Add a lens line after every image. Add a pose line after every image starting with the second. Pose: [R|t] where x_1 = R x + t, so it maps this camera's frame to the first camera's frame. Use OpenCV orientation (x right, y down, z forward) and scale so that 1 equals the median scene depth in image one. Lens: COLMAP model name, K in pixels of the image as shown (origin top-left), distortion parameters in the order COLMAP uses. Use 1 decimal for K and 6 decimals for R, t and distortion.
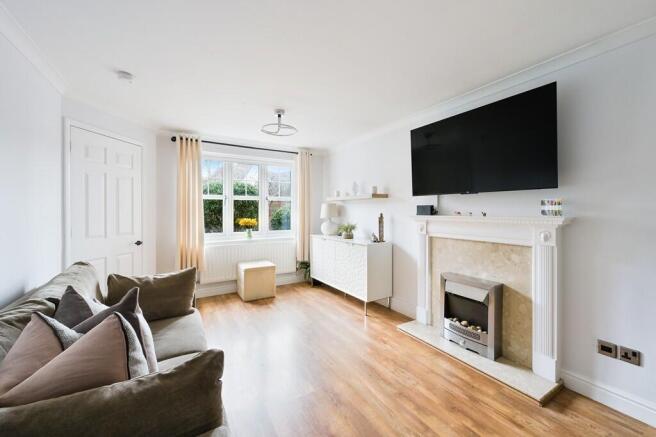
lens RADIAL K [[266.6, 0, 329.8], [0, 266.6, 213.1], [0, 0, 1]] dist [0.000508, 0.000134]
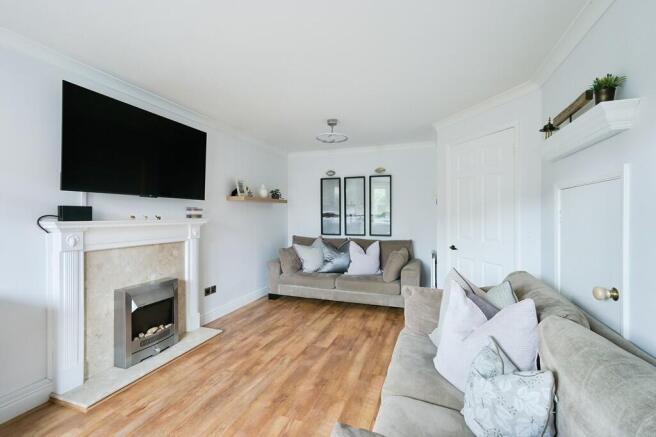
lens RADIAL K [[301.0, 0, 328.1], [0, 301.0, 216.2], [0, 0, 1]] dist [-0.000963, -0.000064]
pose [[-0.650083, -0.002842, 0.759858, -0.775927], [0.005536, 0.999949, 0.008476, -0.008567], [-0.759843, 0.009717, -0.650034, 1.283652]]
